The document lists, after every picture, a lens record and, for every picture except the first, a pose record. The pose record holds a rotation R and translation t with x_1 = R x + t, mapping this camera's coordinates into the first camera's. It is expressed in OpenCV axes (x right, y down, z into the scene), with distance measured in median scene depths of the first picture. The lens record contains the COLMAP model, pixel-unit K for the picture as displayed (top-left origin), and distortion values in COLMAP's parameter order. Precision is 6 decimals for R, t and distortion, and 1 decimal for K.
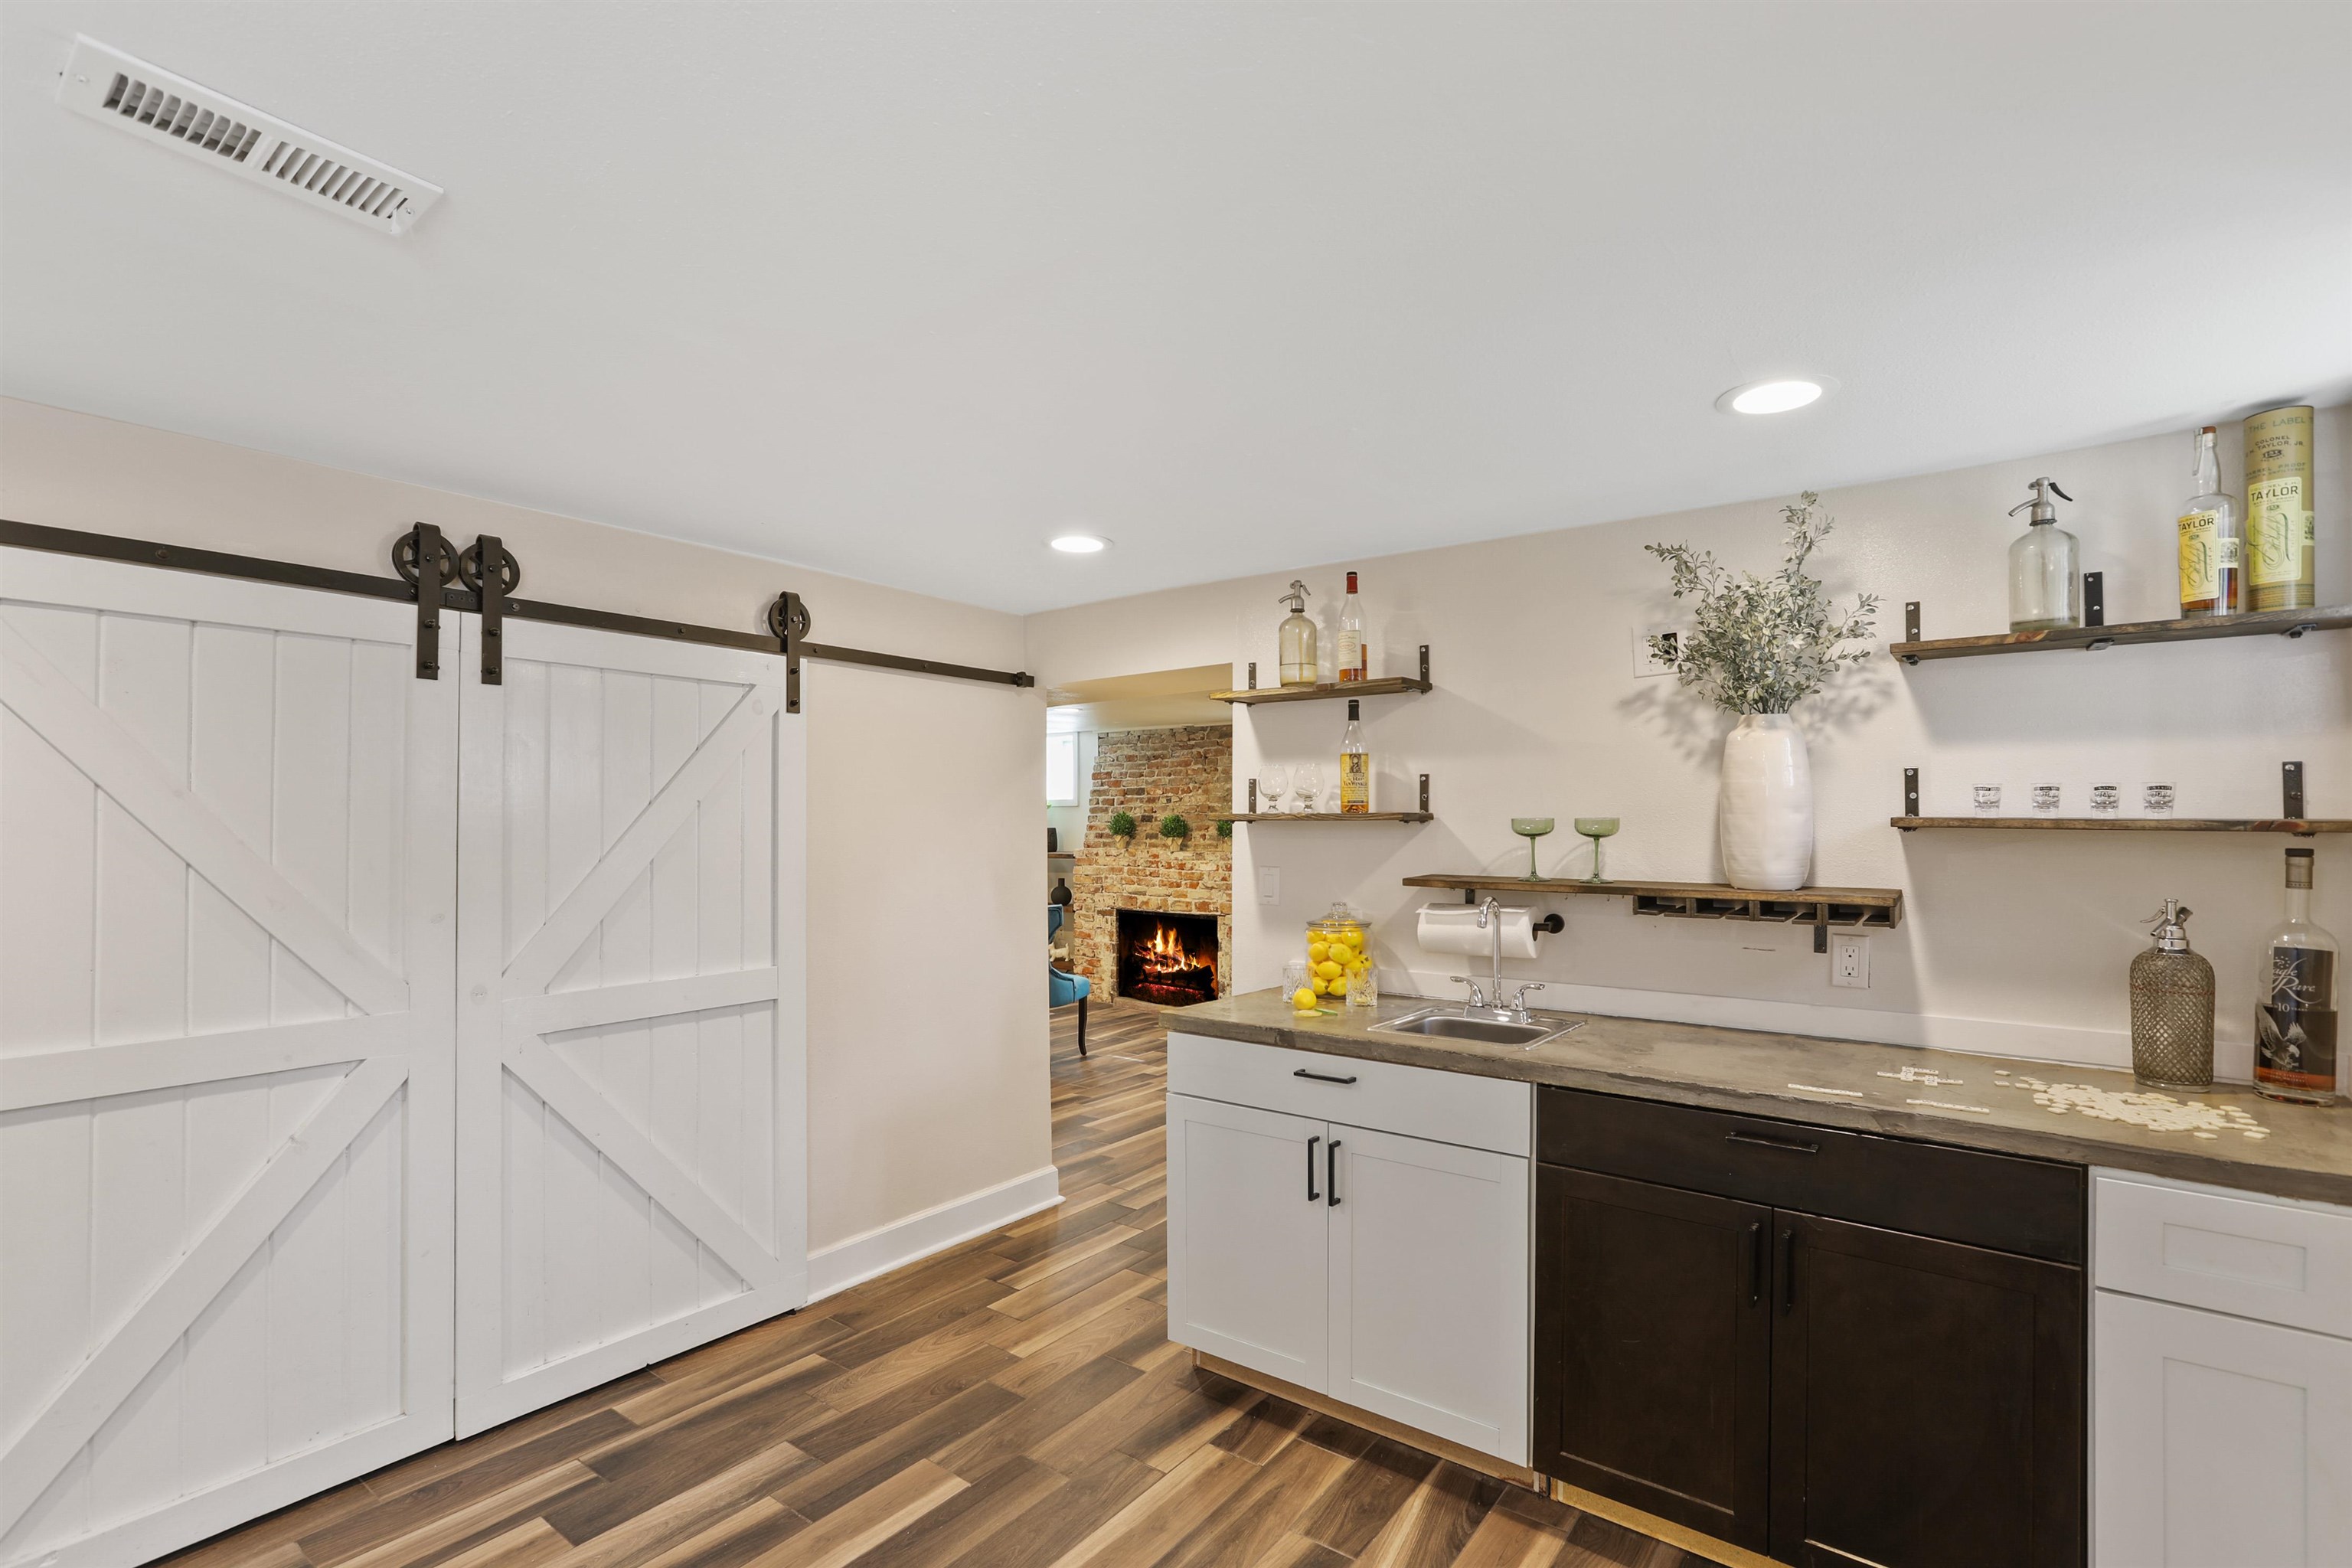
lens RADIAL K [[1096.3, 0, 1166.3], [0, 1096.3, 815.5], [0, 0, 1]] dist [-0.025720, 0.013661]
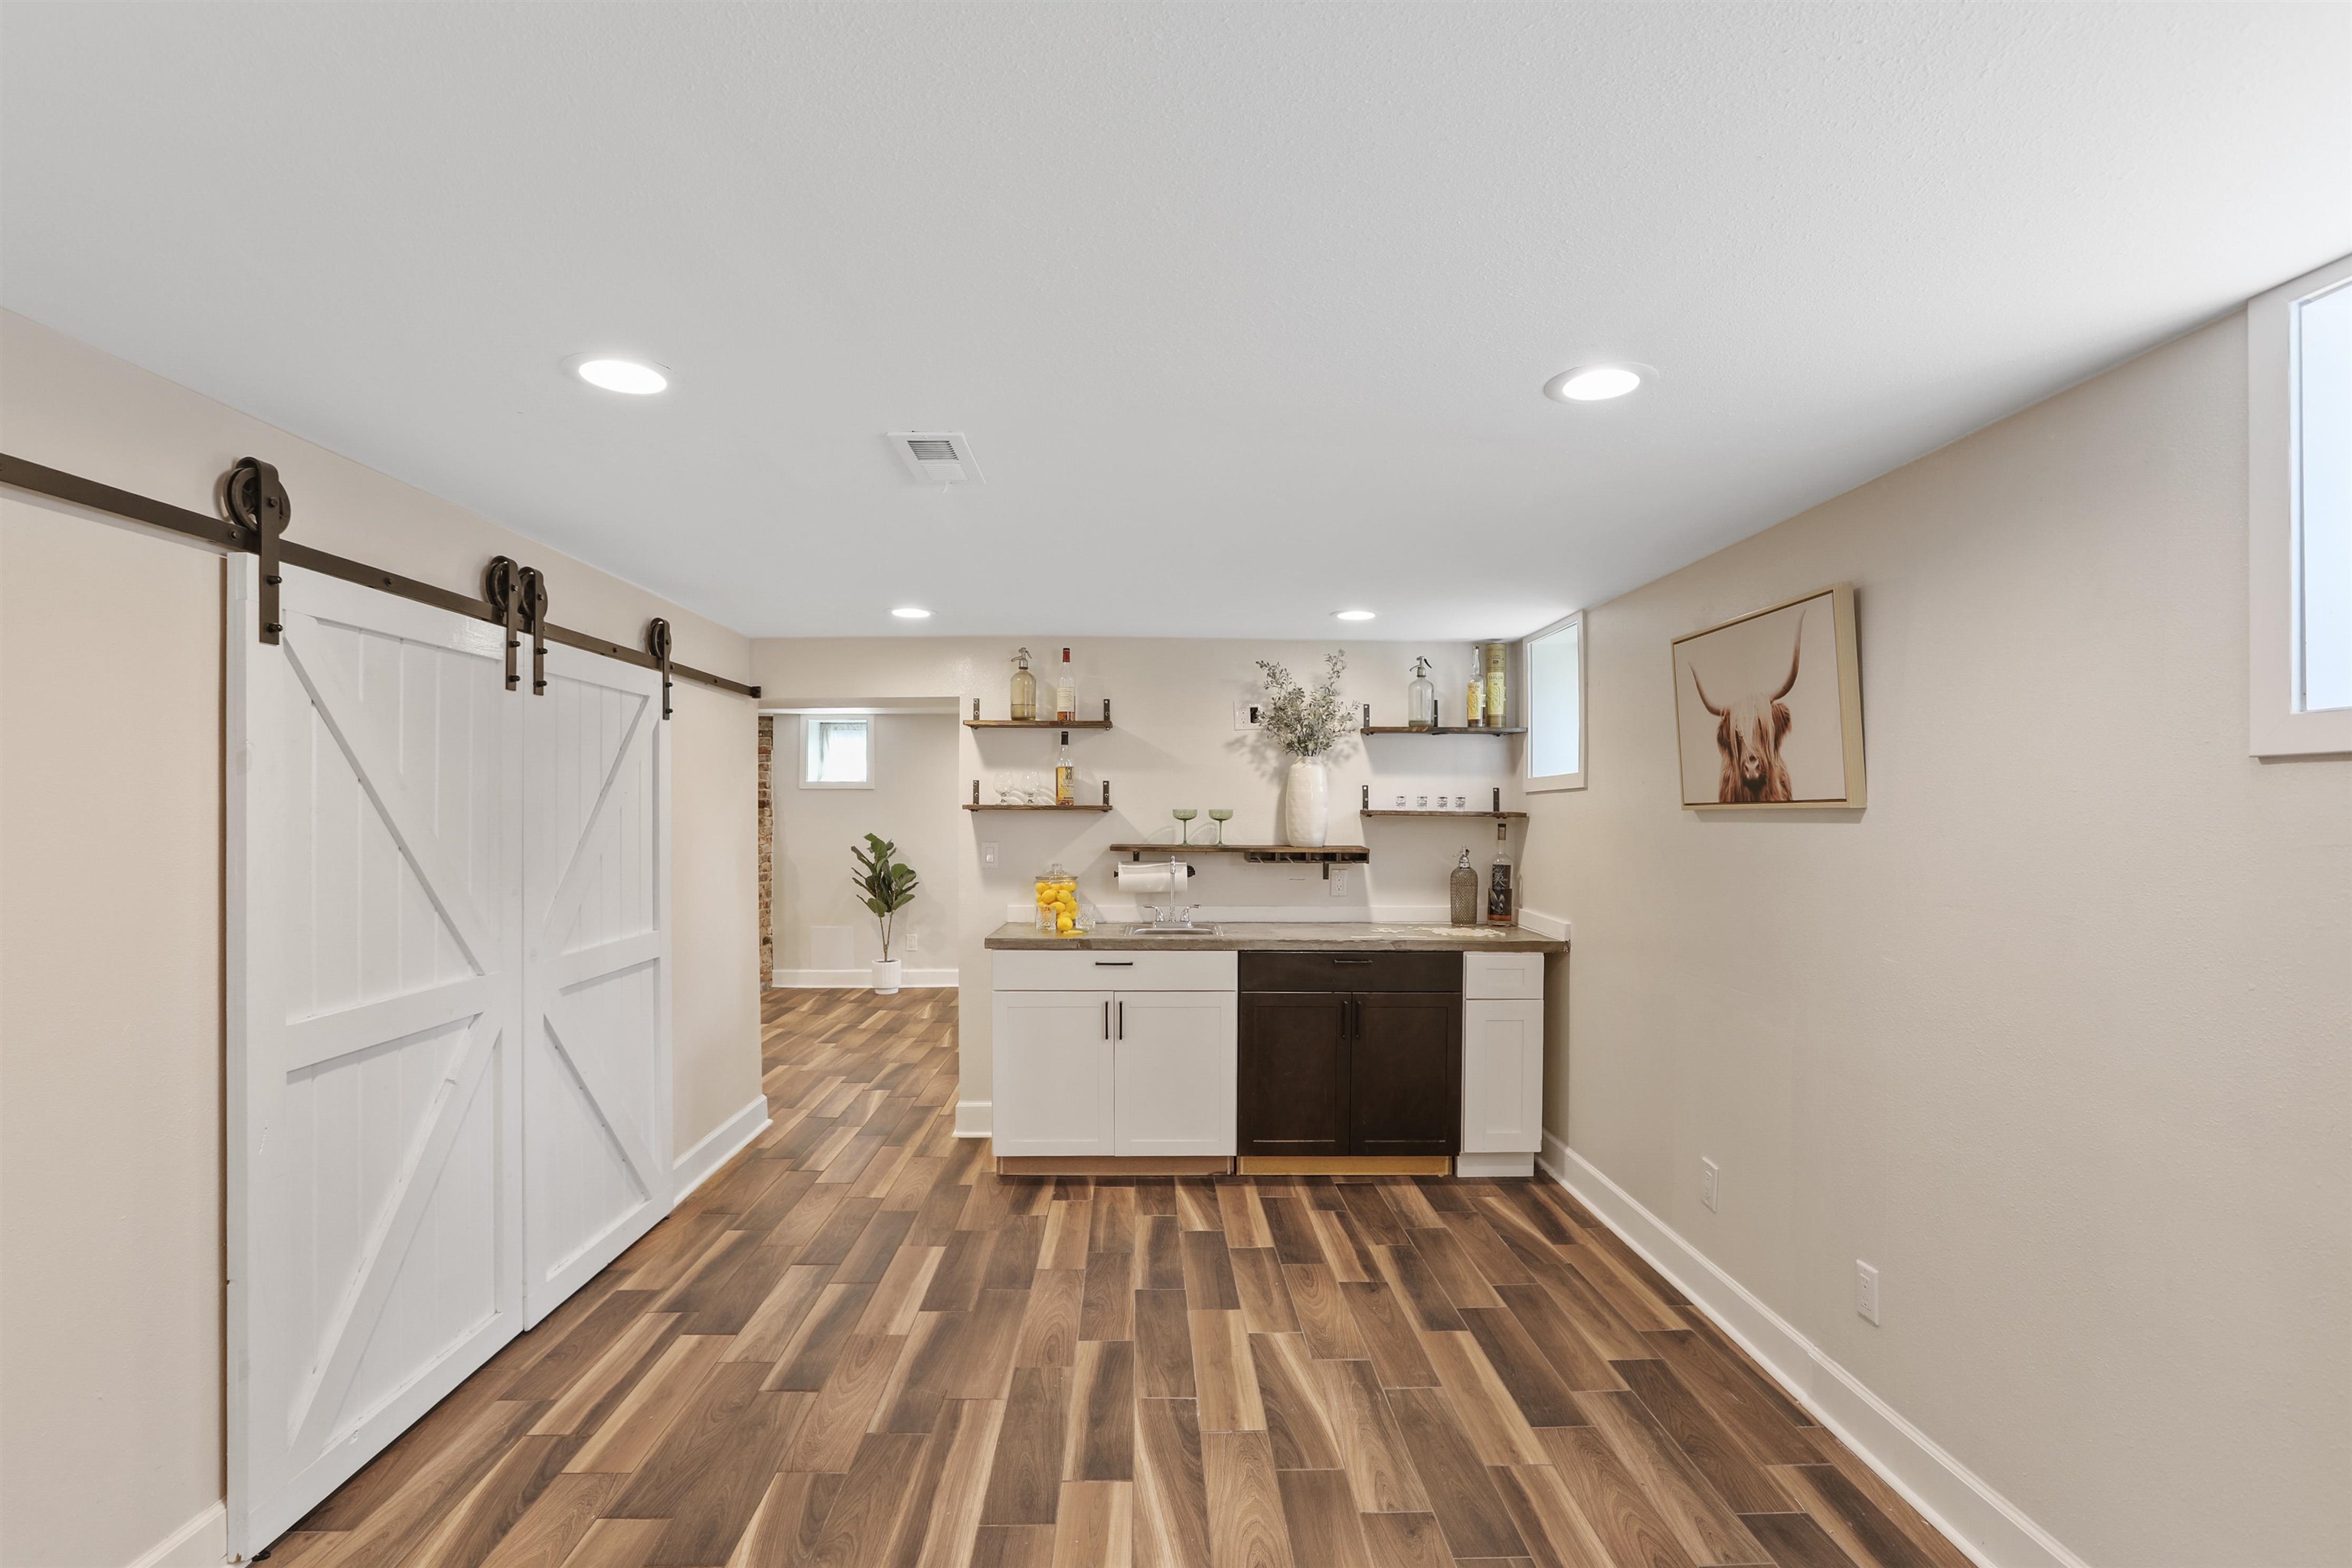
lens RADIAL K [[1096.3, 0, 1182.4], [0, 1096.3, 807.5], [0, 0, 1]] dist [-0.025720, 0.013661]
pose [[0.777983, 0.003792, 0.628274, -0.861854], [-0.007750, 0.999964, 0.003562, -0.007665], [-0.628237, -0.007640, 0.777984, -0.380980]]
